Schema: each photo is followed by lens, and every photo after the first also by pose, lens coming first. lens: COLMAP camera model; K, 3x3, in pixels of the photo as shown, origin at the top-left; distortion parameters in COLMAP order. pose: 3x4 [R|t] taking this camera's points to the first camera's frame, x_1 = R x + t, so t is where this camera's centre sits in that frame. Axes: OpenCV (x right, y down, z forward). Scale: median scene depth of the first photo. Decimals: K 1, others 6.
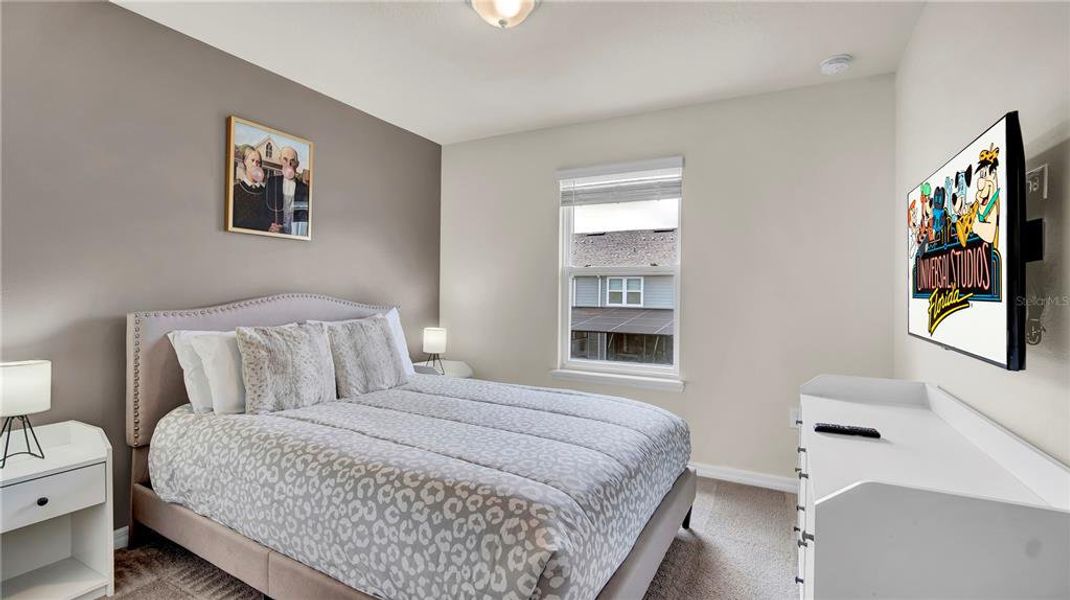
lens RADIAL K [[495.0, 0, 532.9], [0, 495.0, 296.5], [0, 0, 1]] dist [-0.009356, 0.000337]
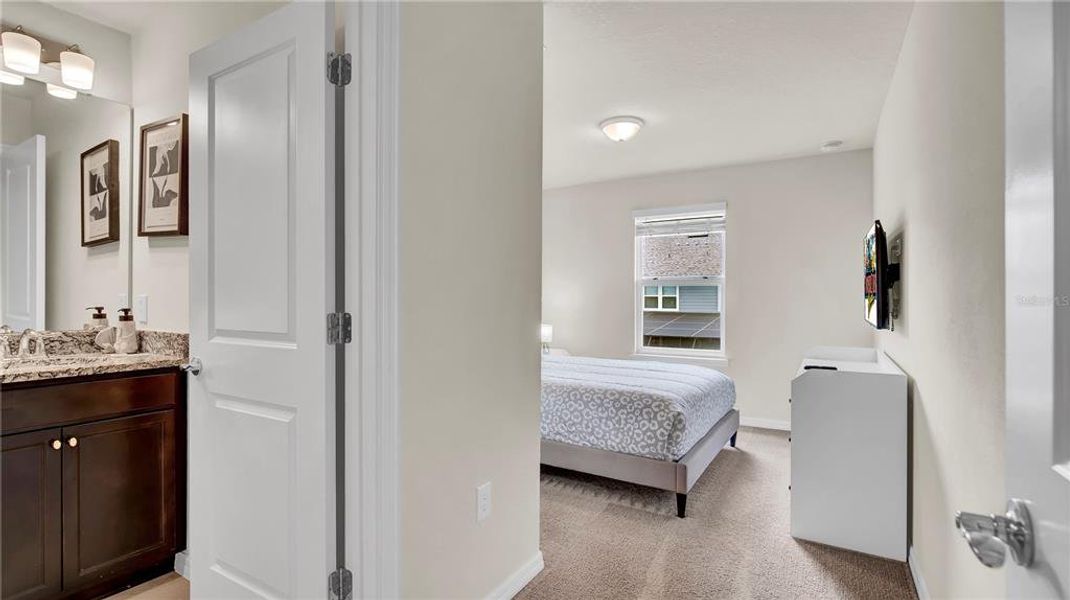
lens RADIAL K [[495.0, 0, 533.9], [0, 495.0, 304.5], [0, 0, 1]] dist [-0.009356, 0.000337]
pose [[0.998163, -0.010555, -0.059657, -0.330029], [0.010728, 0.999939, 0.002579, 0.006893], [0.059626, -0.003214, 0.998216, -0.893730]]
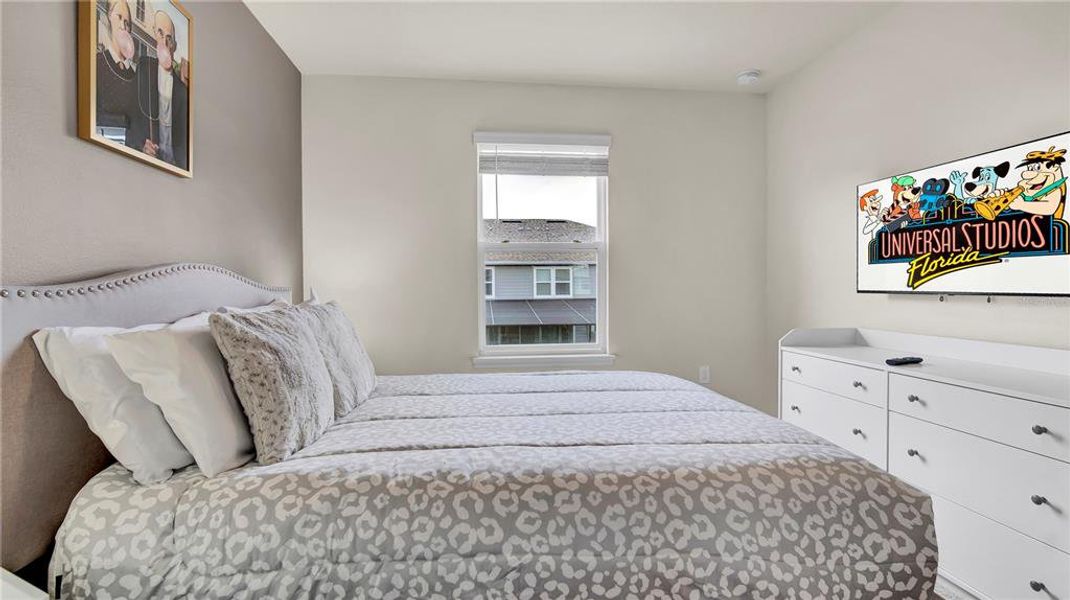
lens RADIAL K [[495.0, 0, 537.4], [0, 495.0, 303.8], [0, 0, 1]] dist [-0.009356, 0.000337]
pose [[0.819161, -0.037053, 0.572366, -0.802036], [0.020625, 0.999169, 0.035164, 0.050922], [-0.573193, -0.017000, 0.819244, 0.444475]]
